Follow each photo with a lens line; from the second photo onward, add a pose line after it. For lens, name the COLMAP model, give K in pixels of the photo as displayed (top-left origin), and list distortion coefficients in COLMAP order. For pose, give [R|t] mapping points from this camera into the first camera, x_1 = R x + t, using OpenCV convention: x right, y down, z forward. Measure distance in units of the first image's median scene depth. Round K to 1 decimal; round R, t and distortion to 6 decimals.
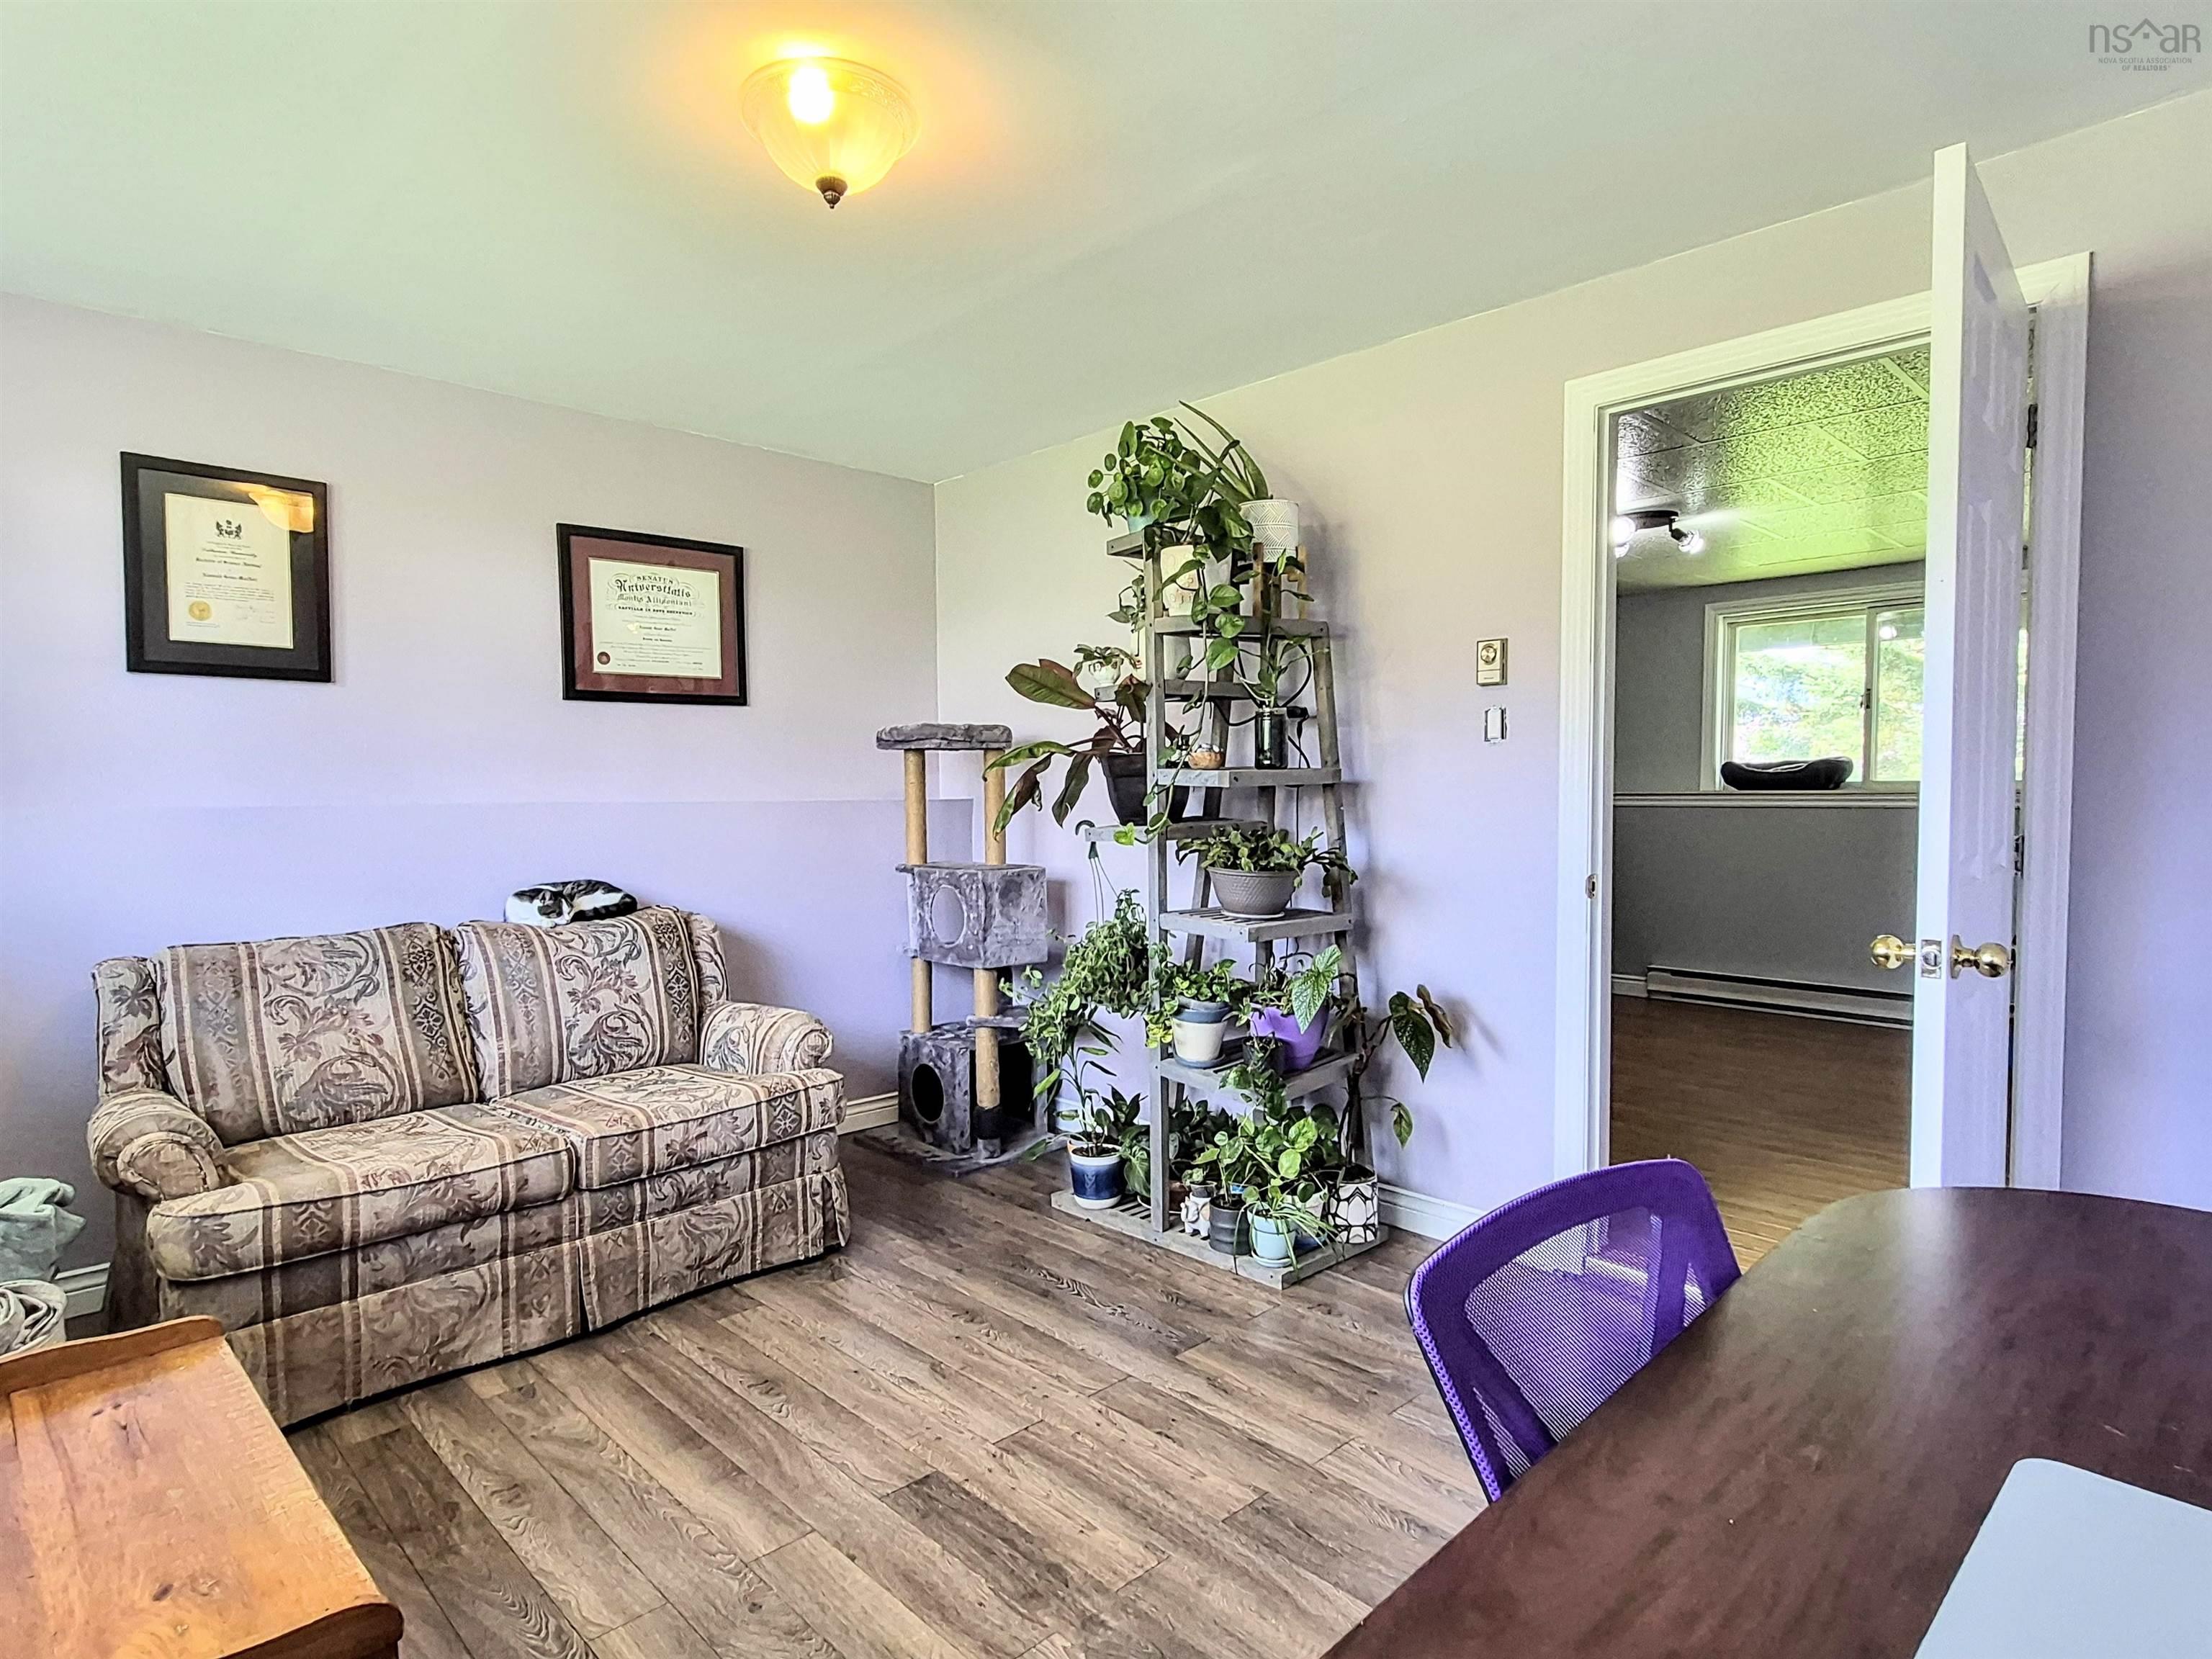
lens RADIAL K [[1237.5, 0, 1097.5], [0, 1237.5, 839.6], [0, 0, 1]] dist [0.048482, 0.000506]
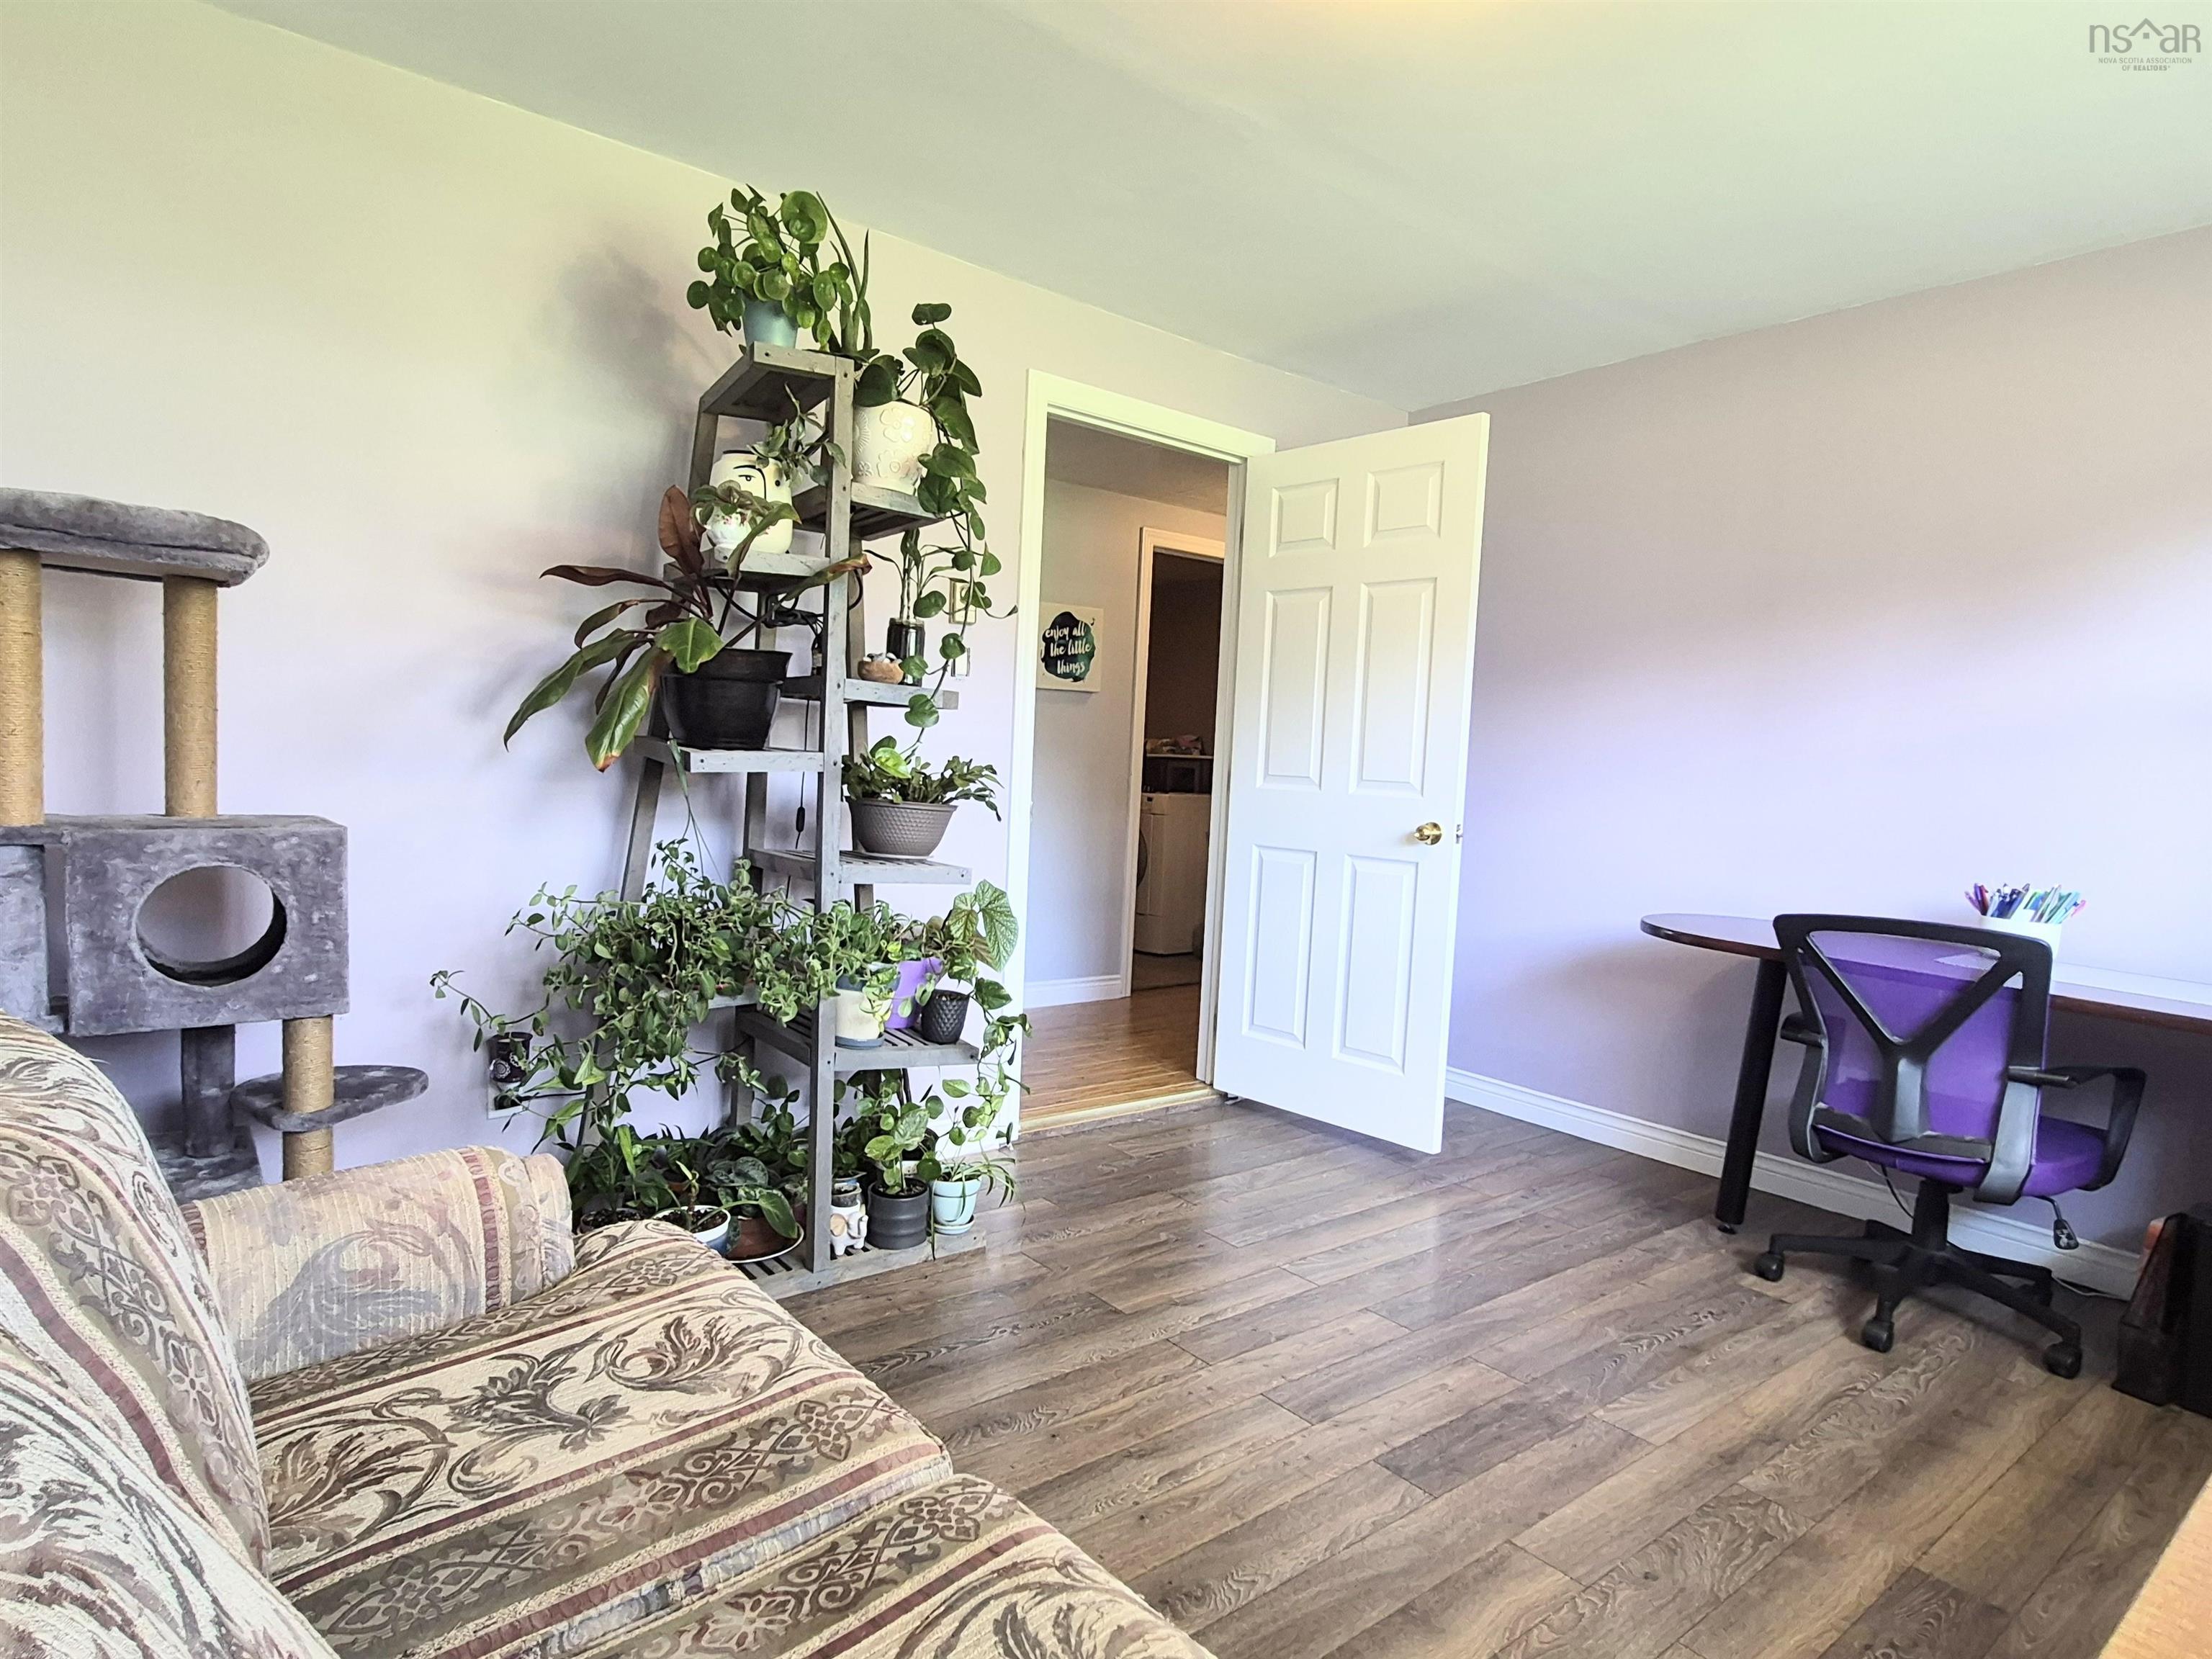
lens RADIAL K [[1237.5, 0, 1097.5], [0, 1237.5, 839.6], [0, 0, 1]] dist [0.048482, 0.000506]
pose [[0.083847, -0.065962, 0.994293, -0.775187], [-0.004562, 0.997771, 0.066578, -0.004427], [-0.996468, -0.010118, 0.083359, 0.857892]]
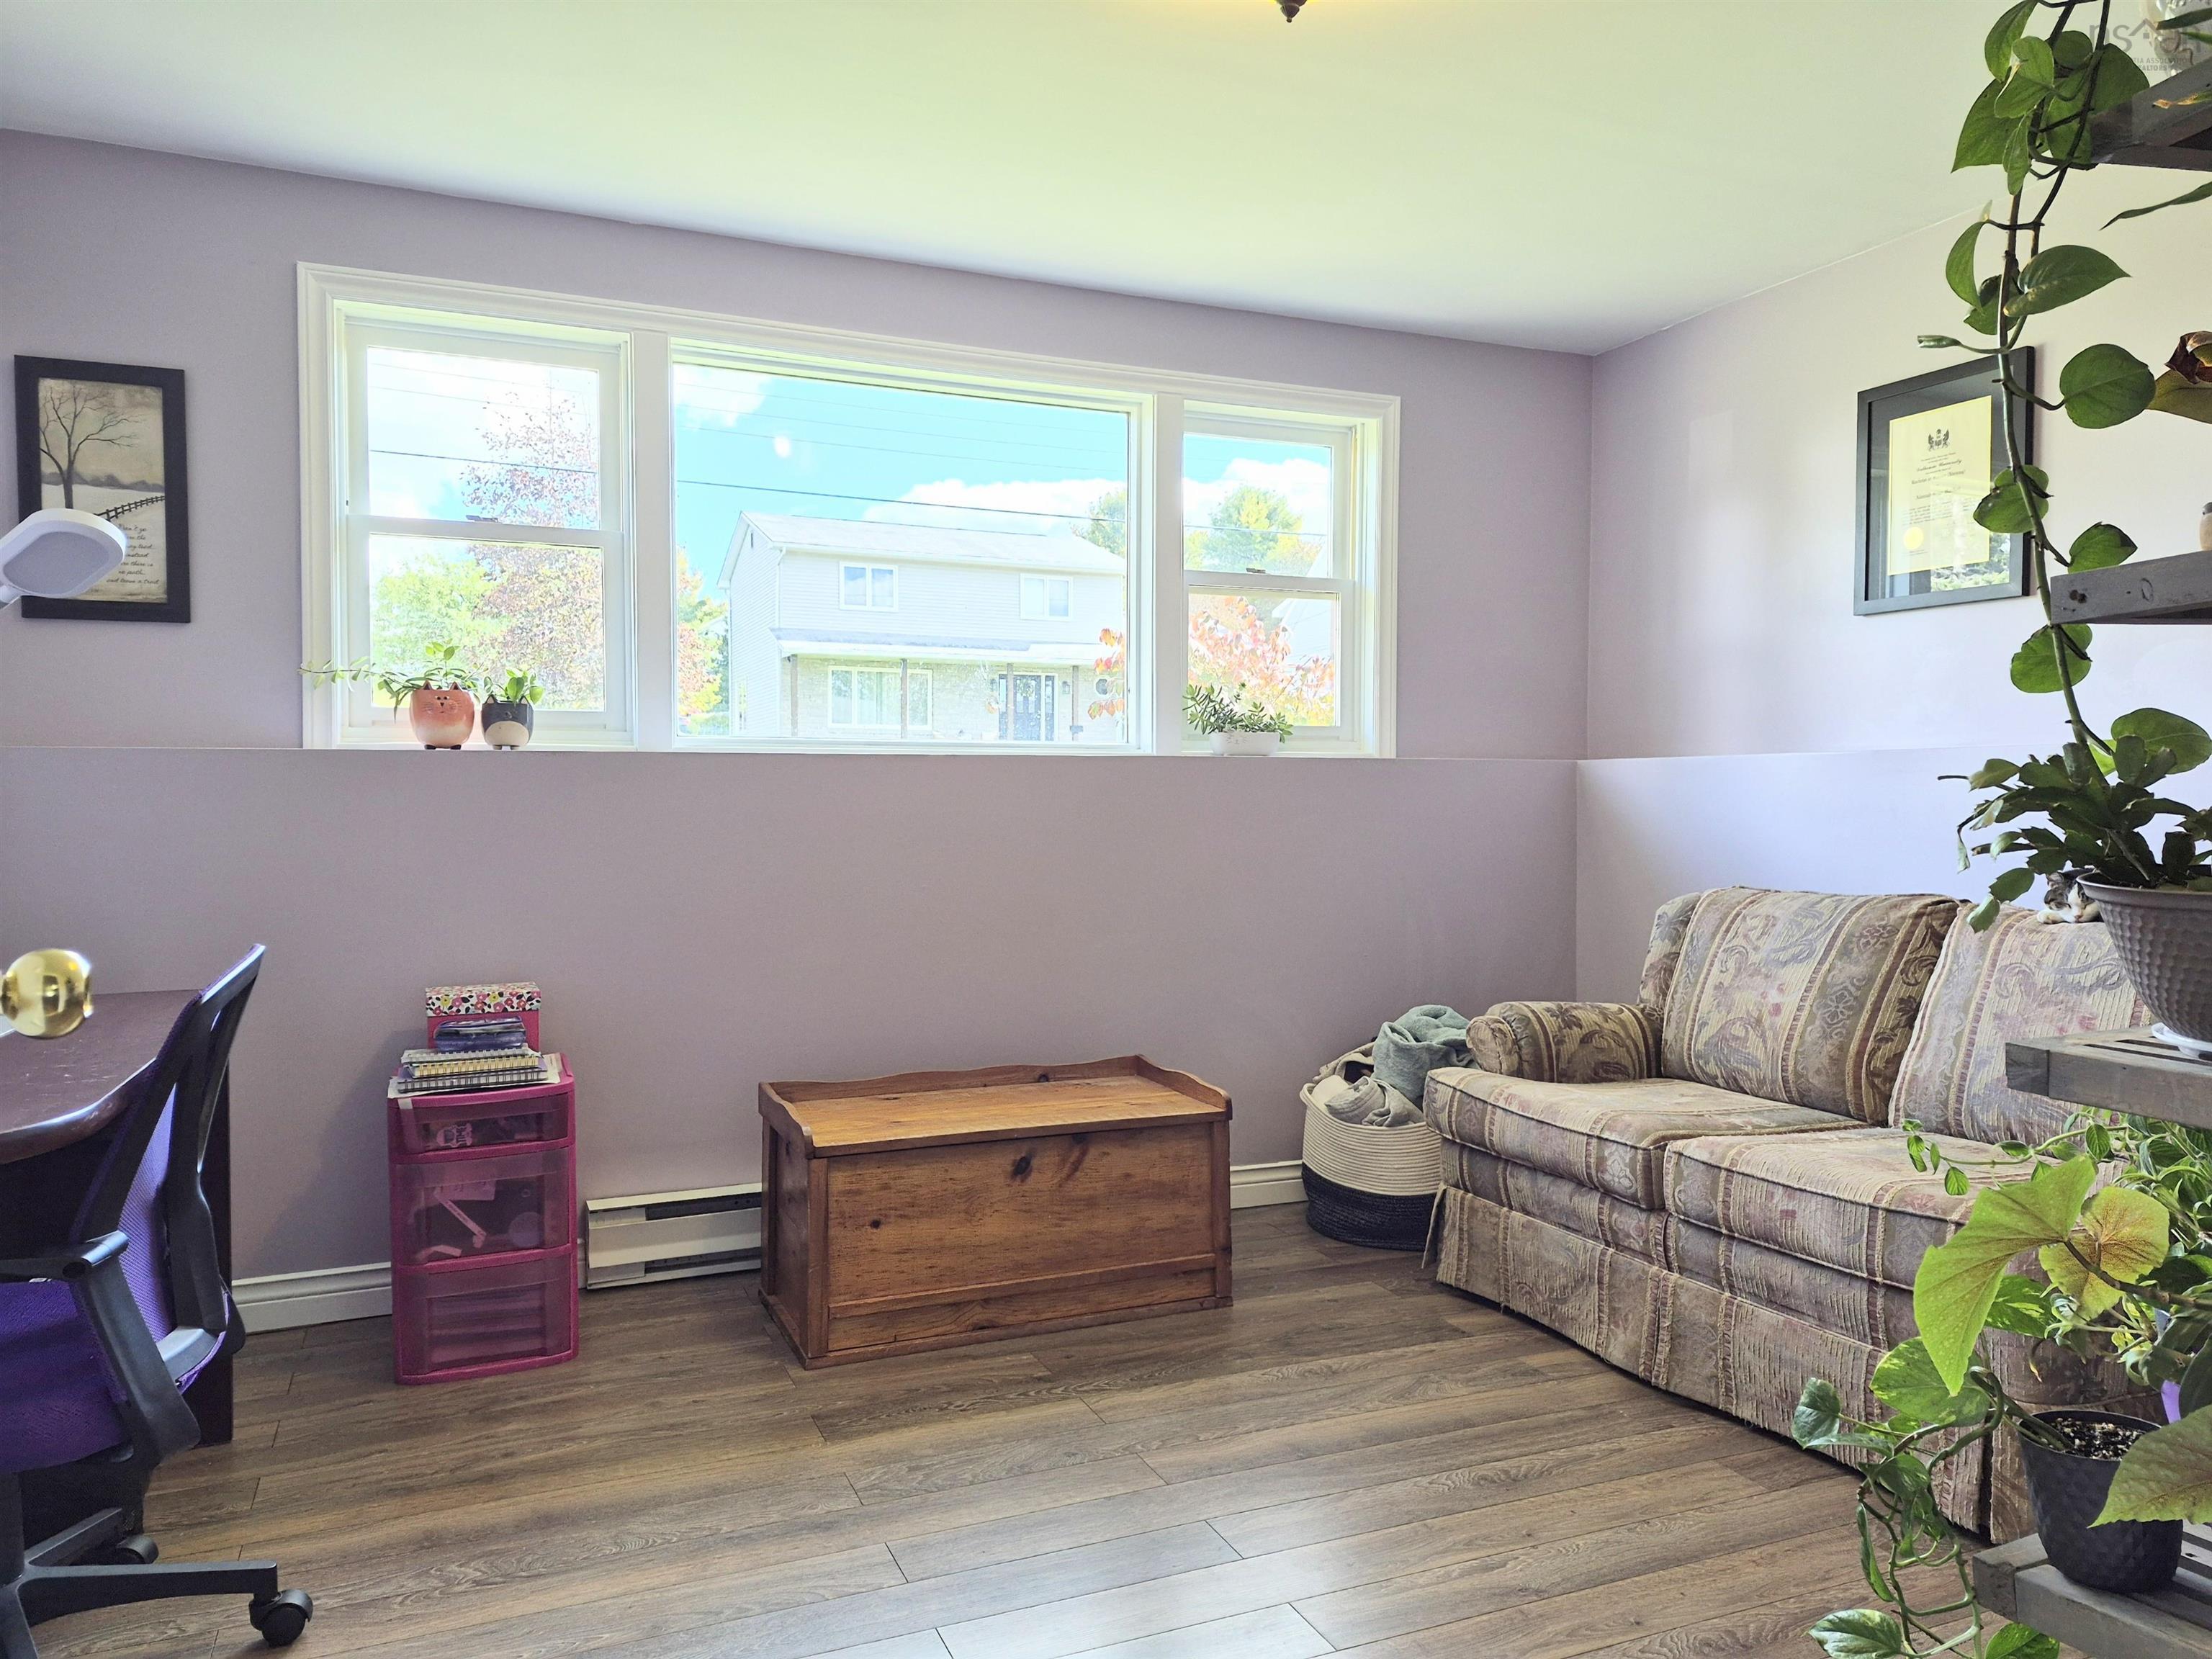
lens RADIAL K [[1593.5, 0, 1106.0], [0, 1593.5, 829.5], [0, 0, 1]] dist [0.054141, -0.002358]
pose [[-0.352758, 0.021993, -0.935456, 0.639989], [-0.044227, 0.998215, 0.040147, 0.008558], [0.934669, 0.055534, -0.351156, 0.949798]]
